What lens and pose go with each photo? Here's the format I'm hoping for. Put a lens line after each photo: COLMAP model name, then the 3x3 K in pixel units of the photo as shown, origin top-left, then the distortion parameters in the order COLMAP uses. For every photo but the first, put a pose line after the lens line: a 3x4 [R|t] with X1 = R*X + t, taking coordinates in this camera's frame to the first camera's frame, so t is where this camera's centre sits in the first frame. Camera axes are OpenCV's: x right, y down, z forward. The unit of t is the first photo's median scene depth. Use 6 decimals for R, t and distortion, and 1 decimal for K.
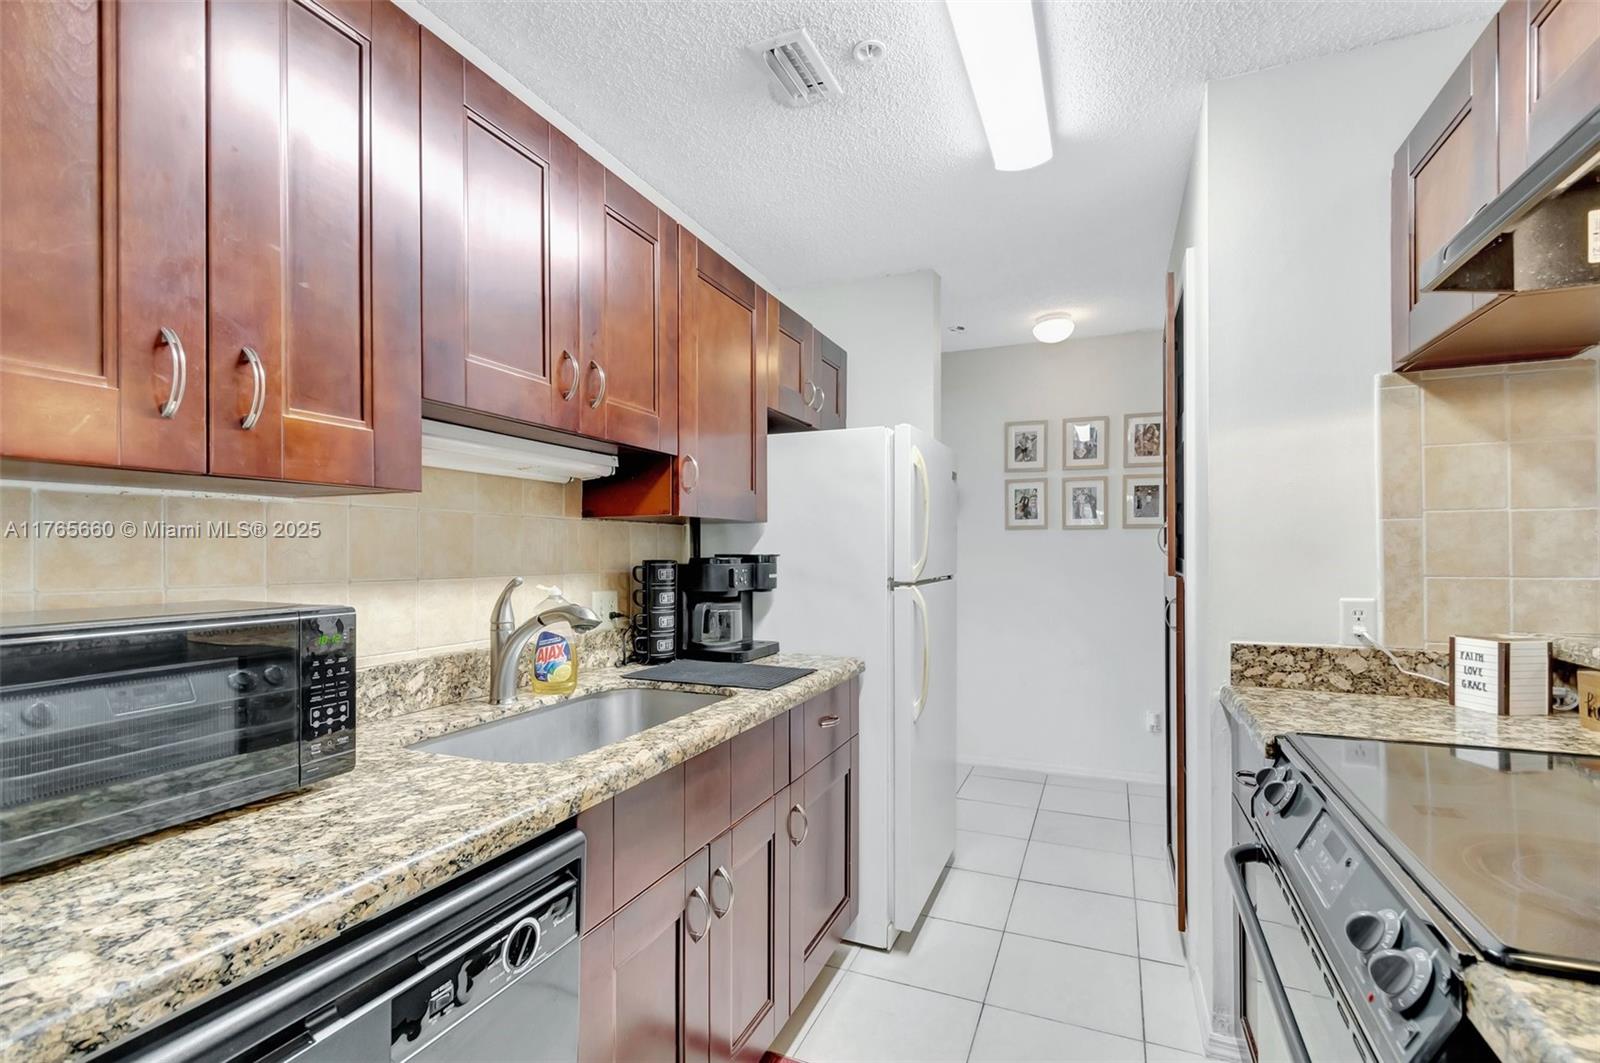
lens RADIAL K [[719.0, 0, 810.6], [0, 719.0, 541.6], [0, 0, 1]] dist [-0.000732, -0.001241]
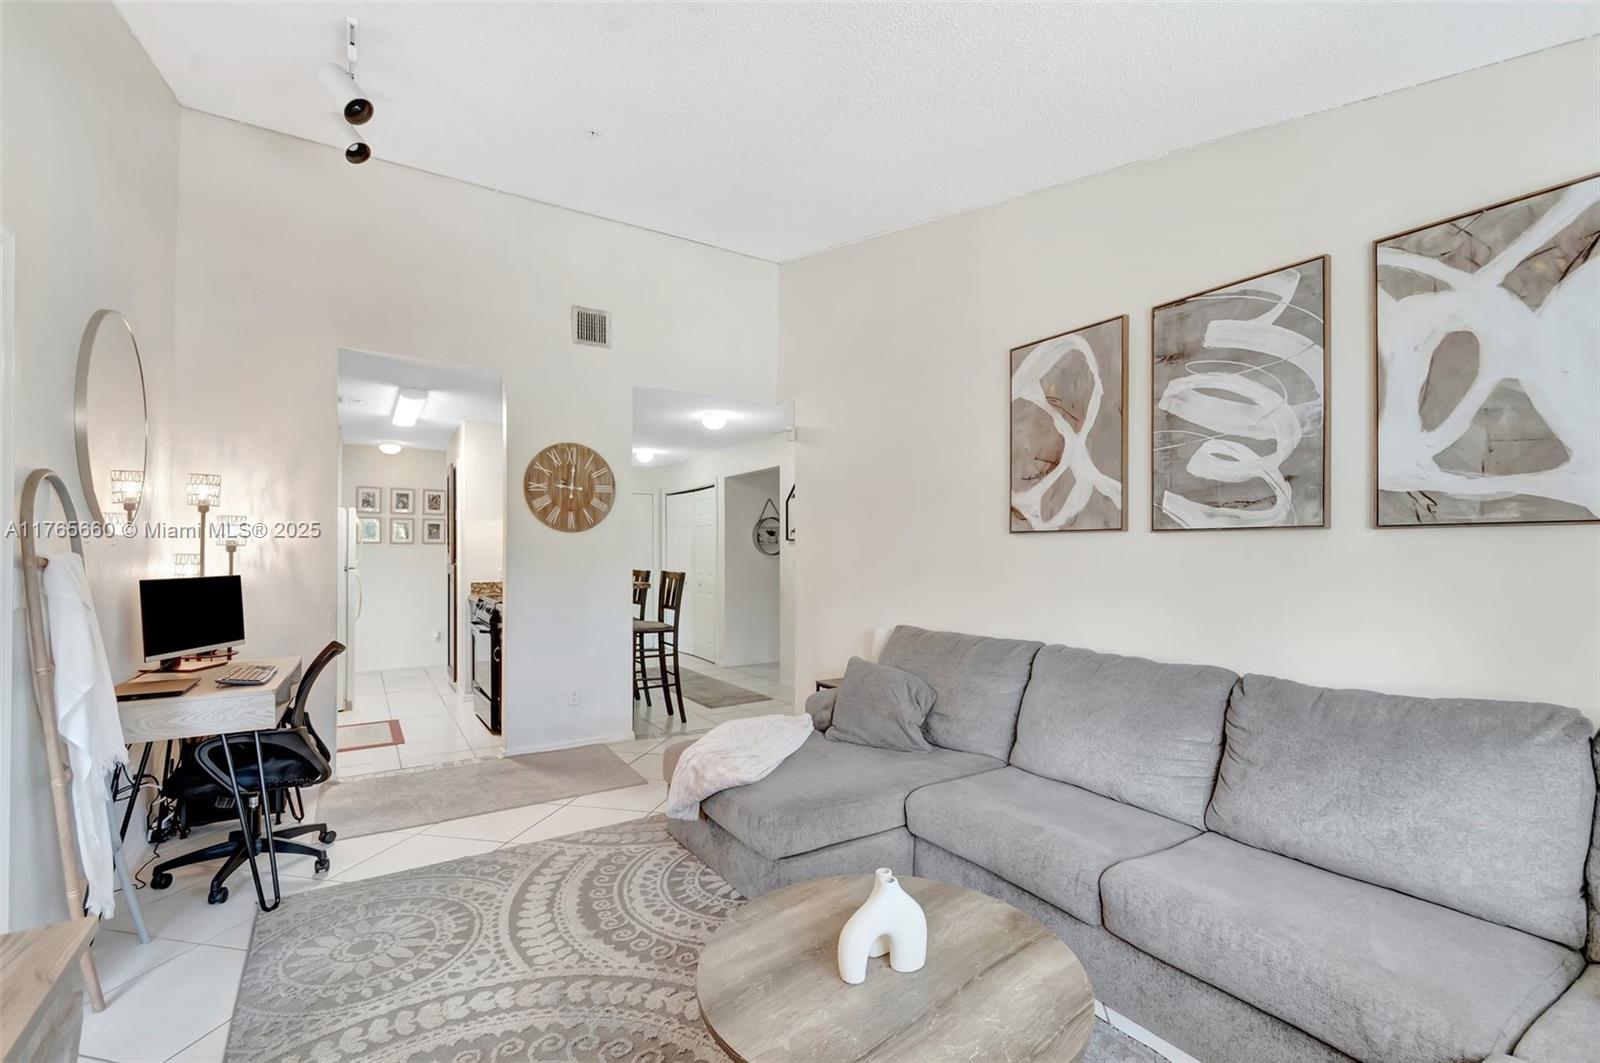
lens RADIAL K [[719.0, 0, 799.9], [0, 719.0, 557.2], [0, 0, 1]] dist [-0.000732, -0.001241]
pose [[0.580272, -0.001947, 0.814420, -0.690122], [-0.009991, 0.999905, 0.009509, -0.014035], [-0.814361, -0.013655, 0.580197, -1.204414]]
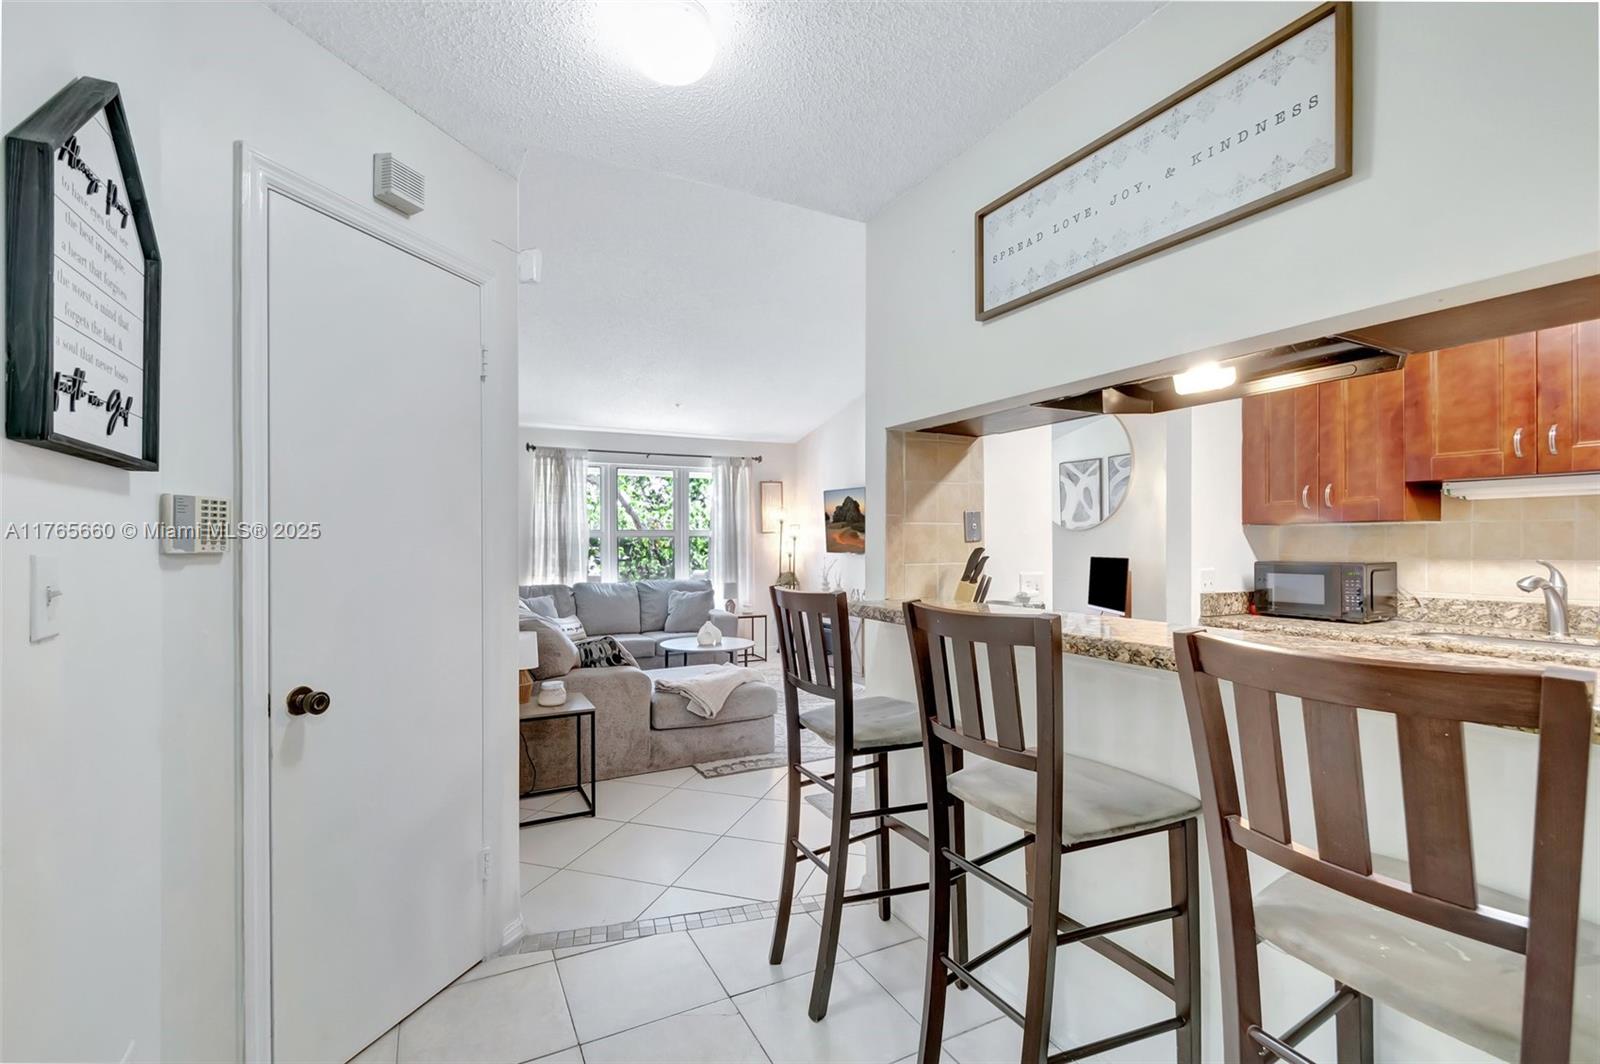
lens RADIAL K [[719.0, 0, 790.0], [0, 719.0, 536.9], [0, 0, 1]] dist [-0.000732, -0.001241]
pose [[-0.657107, -0.002747, -0.753792, 0.937527], [0.010956, 0.999853, -0.013194, 0.000155], [0.753718, -0.016928, -0.656980, 0.362353]]
